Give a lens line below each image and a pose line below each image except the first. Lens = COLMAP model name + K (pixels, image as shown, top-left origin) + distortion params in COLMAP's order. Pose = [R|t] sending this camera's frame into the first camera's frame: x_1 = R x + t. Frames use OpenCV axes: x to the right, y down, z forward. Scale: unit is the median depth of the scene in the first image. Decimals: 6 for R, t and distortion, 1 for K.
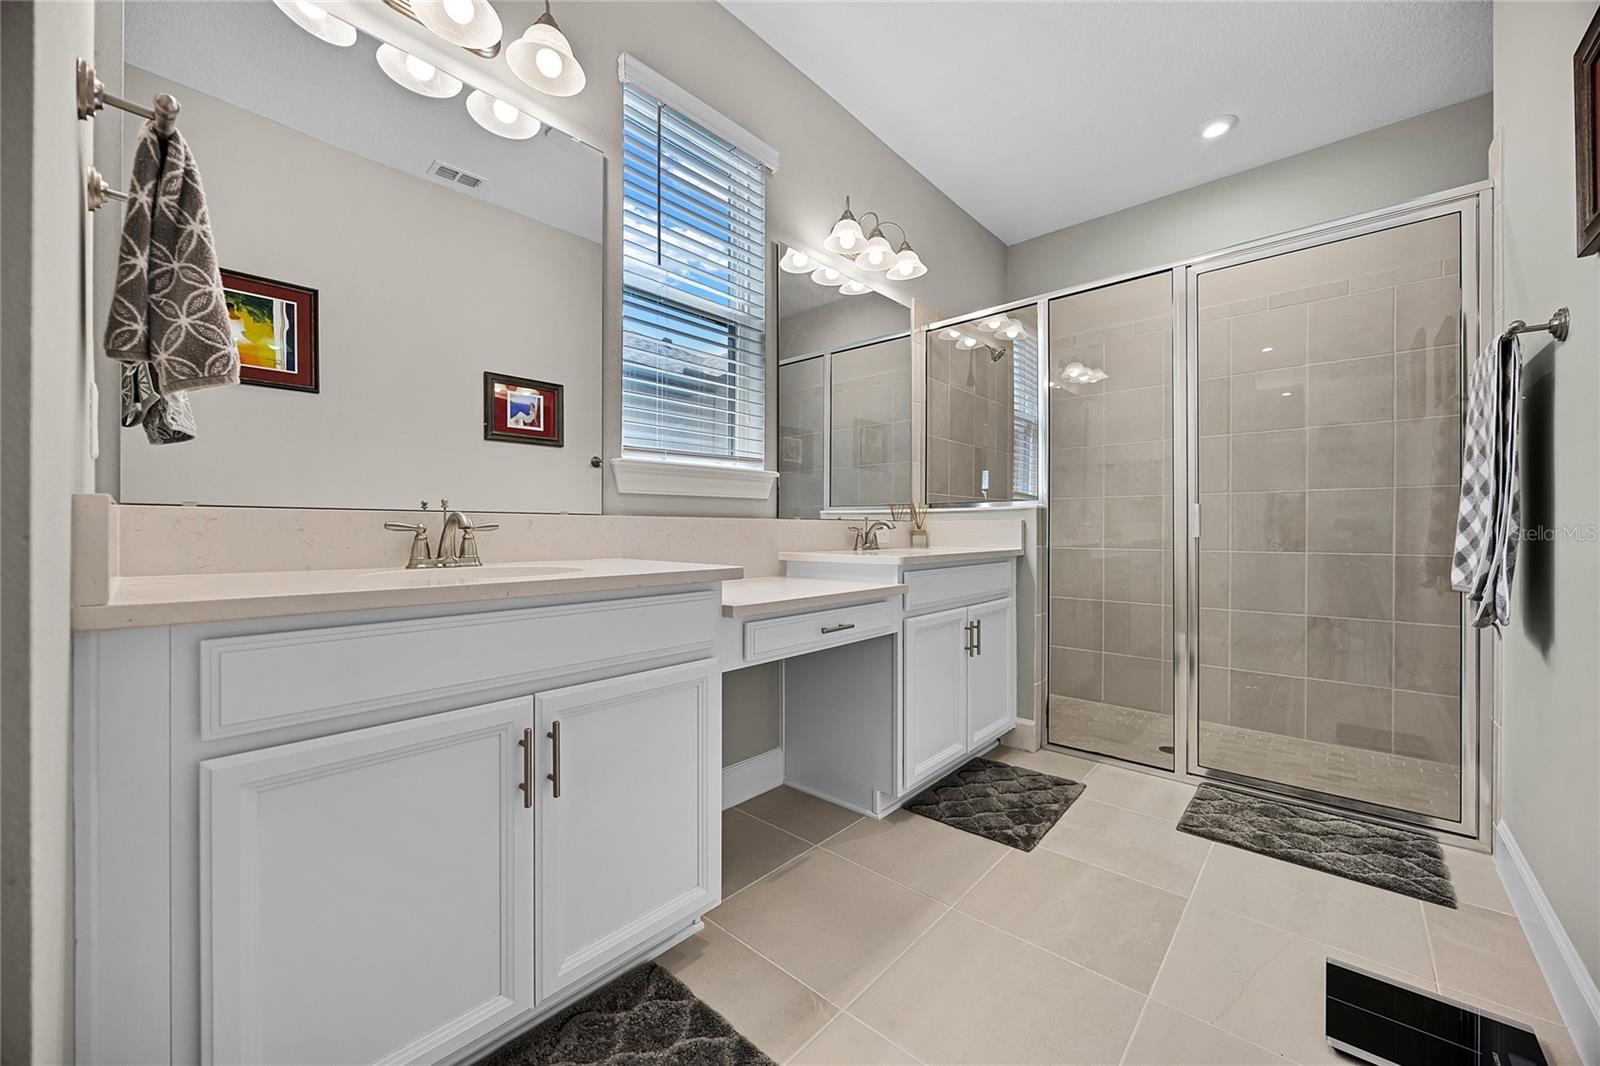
lens RADIAL K [[616.5, 0, 799.3], [0, 616.5, 532.0], [0, 0, 1]] dist [-0.002039, -0.000107]
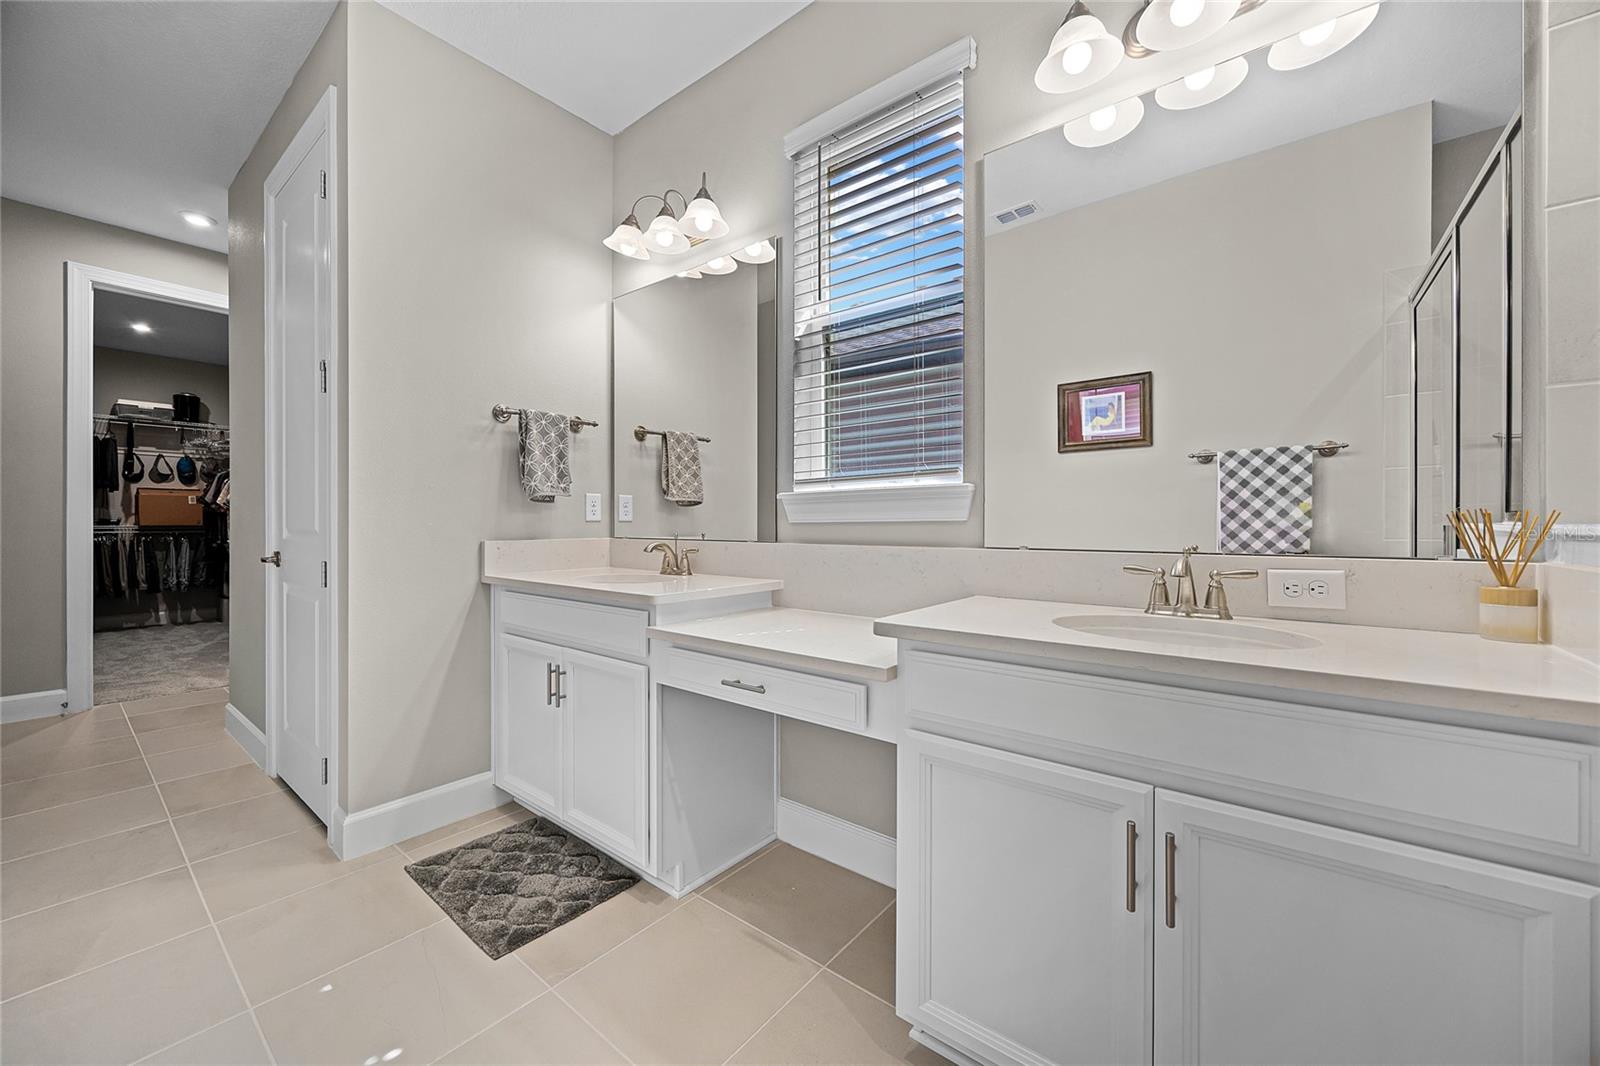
lens RADIAL K [[616.5, 0, 796.5], [0, 616.5, 525.6], [0, 0, 1]] dist [-0.002039, -0.000107]
pose [[0.047405, 0.003279, -0.998870, 0.515613], [-0.002861, 0.999991, 0.003146, -0.037938], [0.998872, 0.002709, 0.047414, 0.586590]]
